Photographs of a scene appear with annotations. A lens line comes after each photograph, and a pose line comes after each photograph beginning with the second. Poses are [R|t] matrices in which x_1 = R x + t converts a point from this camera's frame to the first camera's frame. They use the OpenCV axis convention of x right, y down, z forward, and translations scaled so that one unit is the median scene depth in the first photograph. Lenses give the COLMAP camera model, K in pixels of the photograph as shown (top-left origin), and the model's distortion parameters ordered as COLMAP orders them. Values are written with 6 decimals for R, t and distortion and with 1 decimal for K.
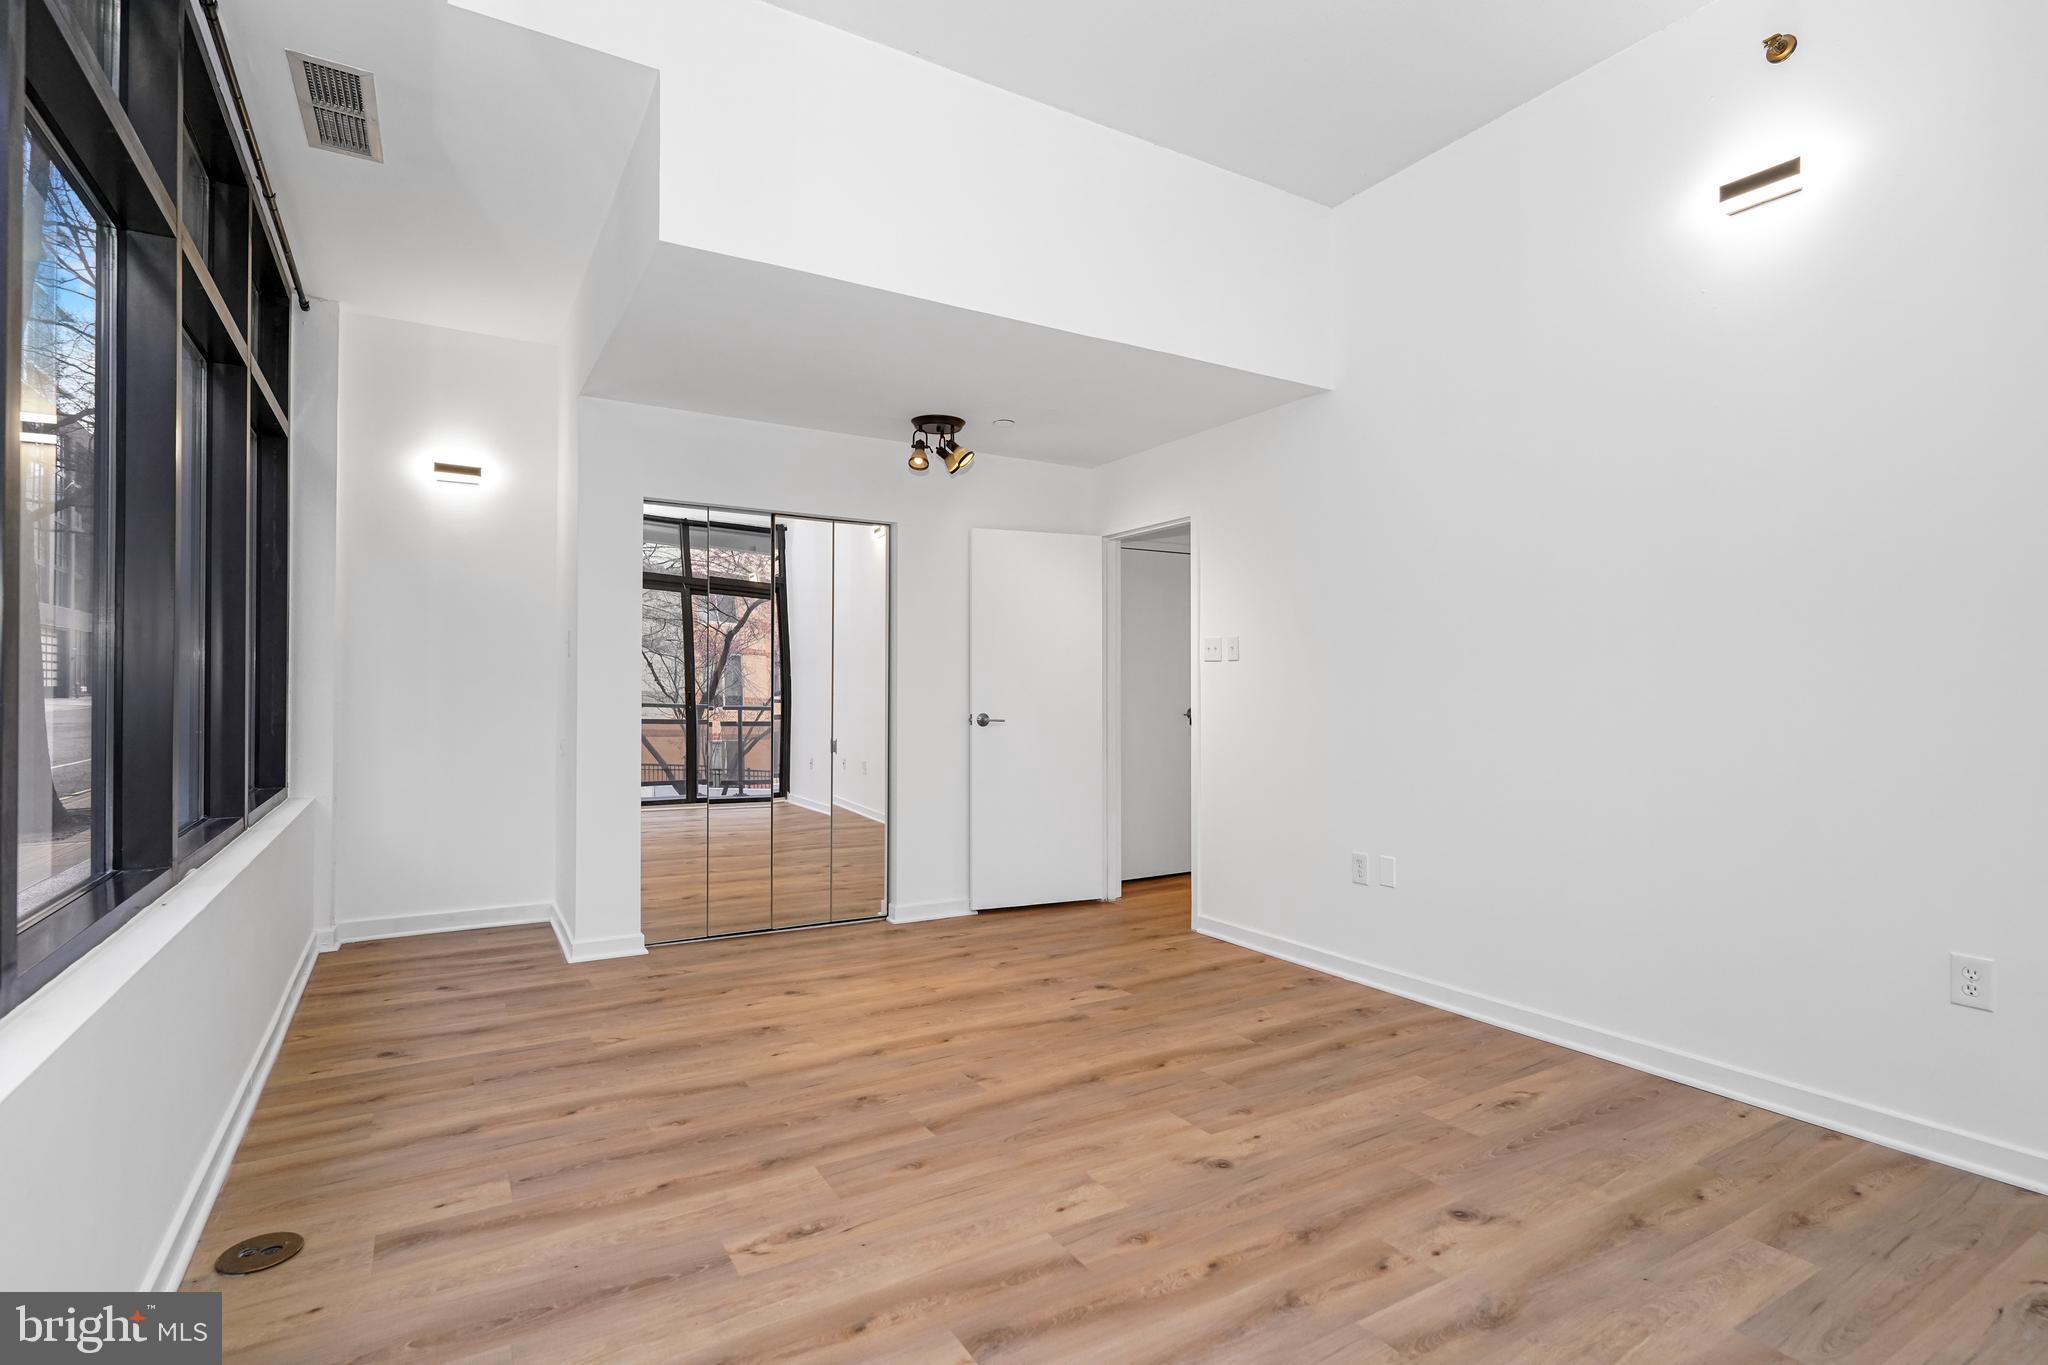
lens RADIAL K [[1010.5, 0, 1024.1], [0, 1010.5, 675.6], [0, 0, 1]] dist [-0.085790, 0.041871]
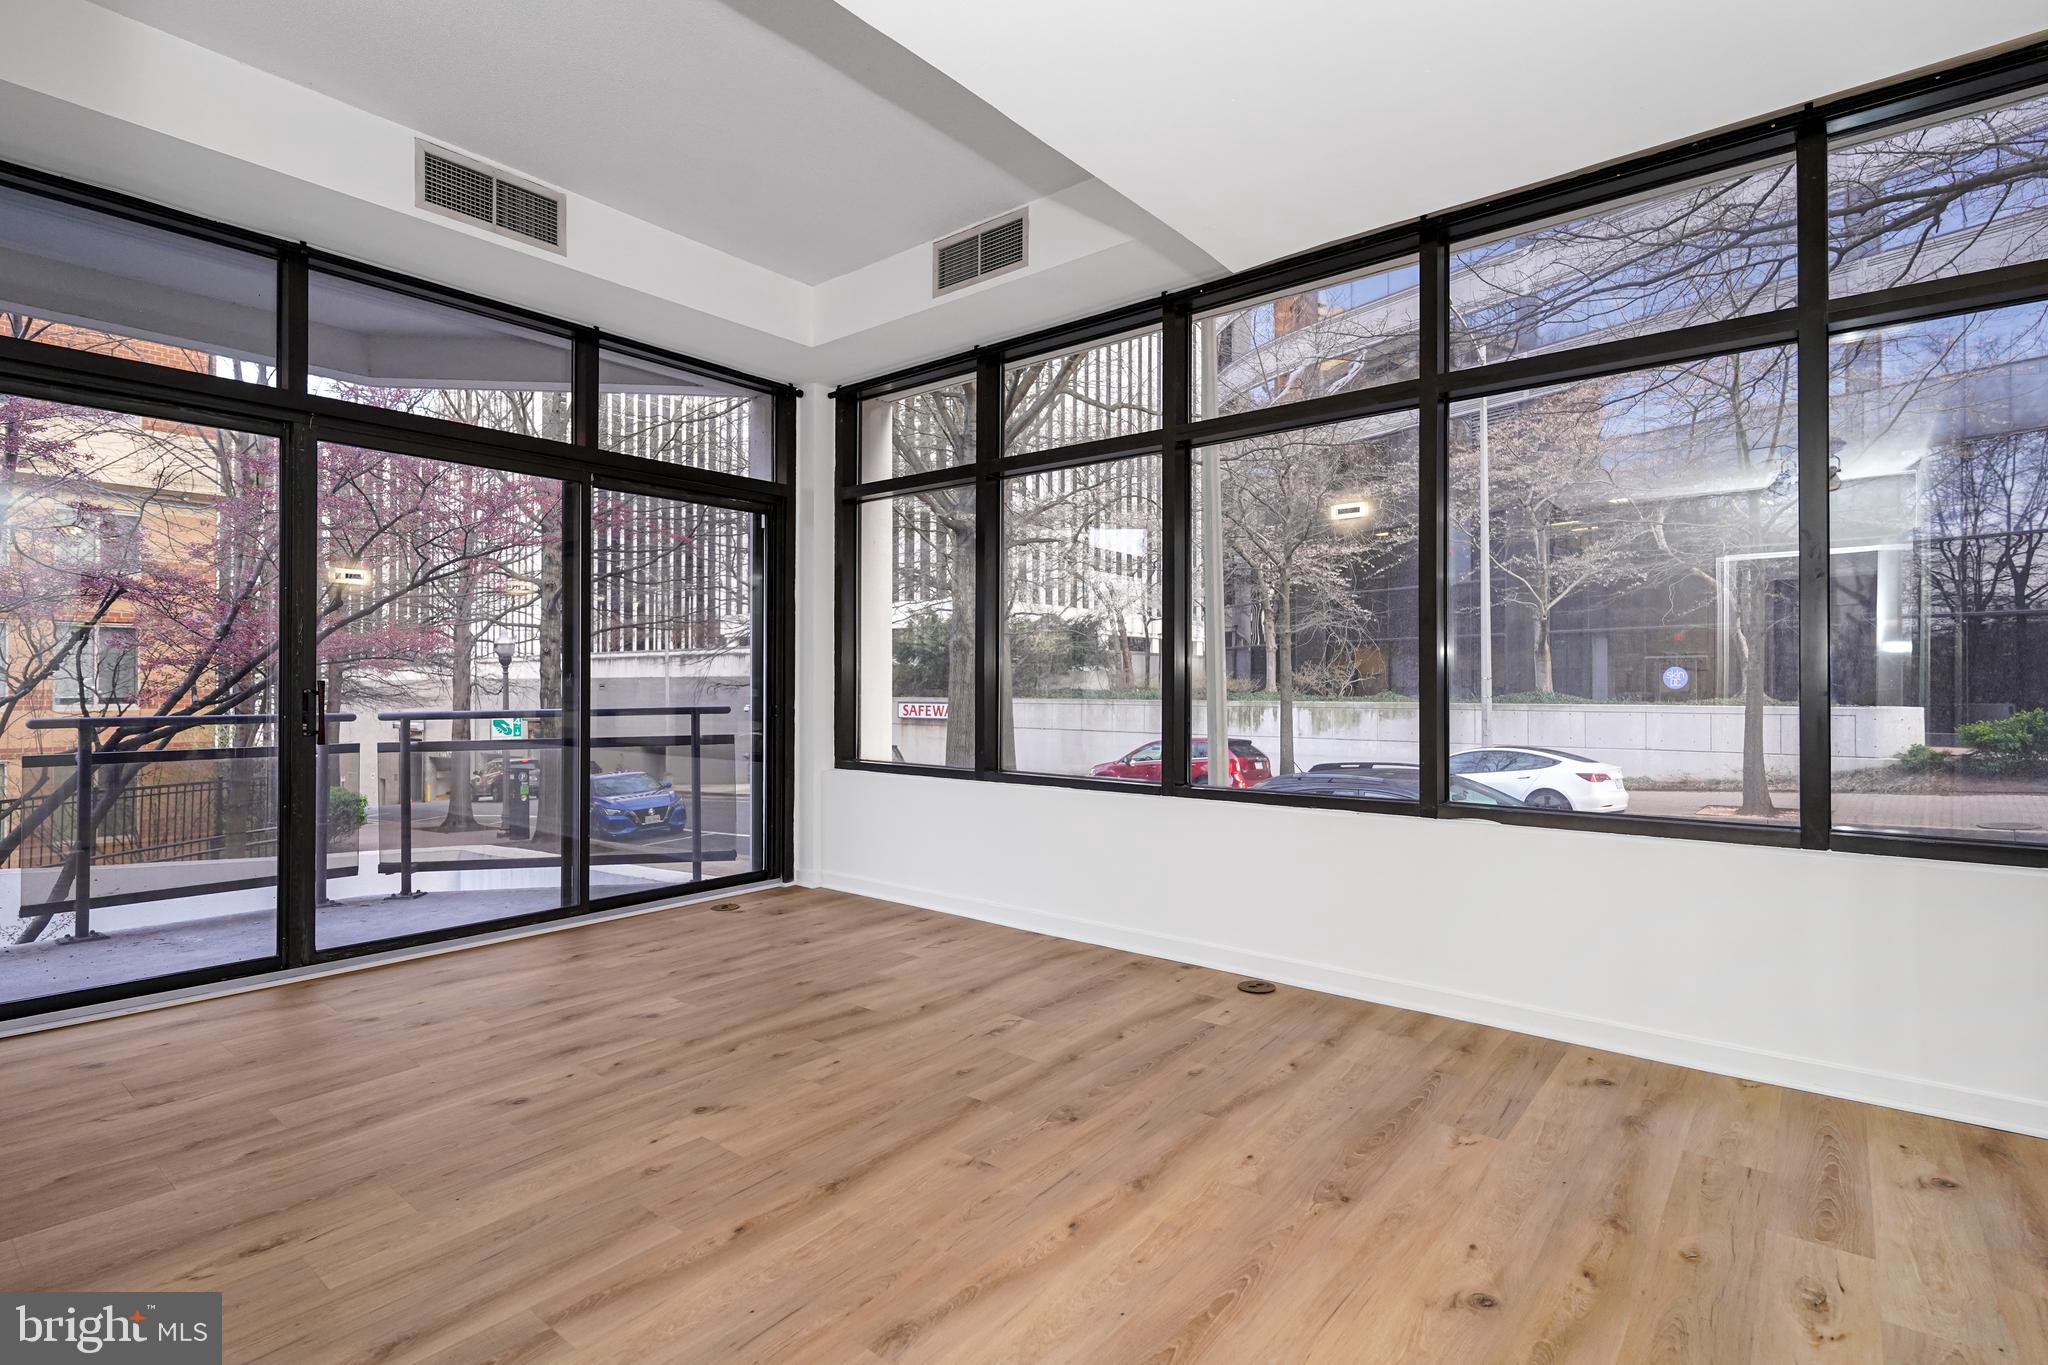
lens RADIAL K [[1010.5, 0, 1024.1], [0, 1010.5, 675.6], [0, 0, 1]] dist [-0.085790, 0.041871]
pose [[-0.945405, -0.006758, -0.325828, 0.205846], [0.000869, 0.999729, -0.023258, 0.026756], [0.325897, -0.022272, -0.945143, 2.016198]]
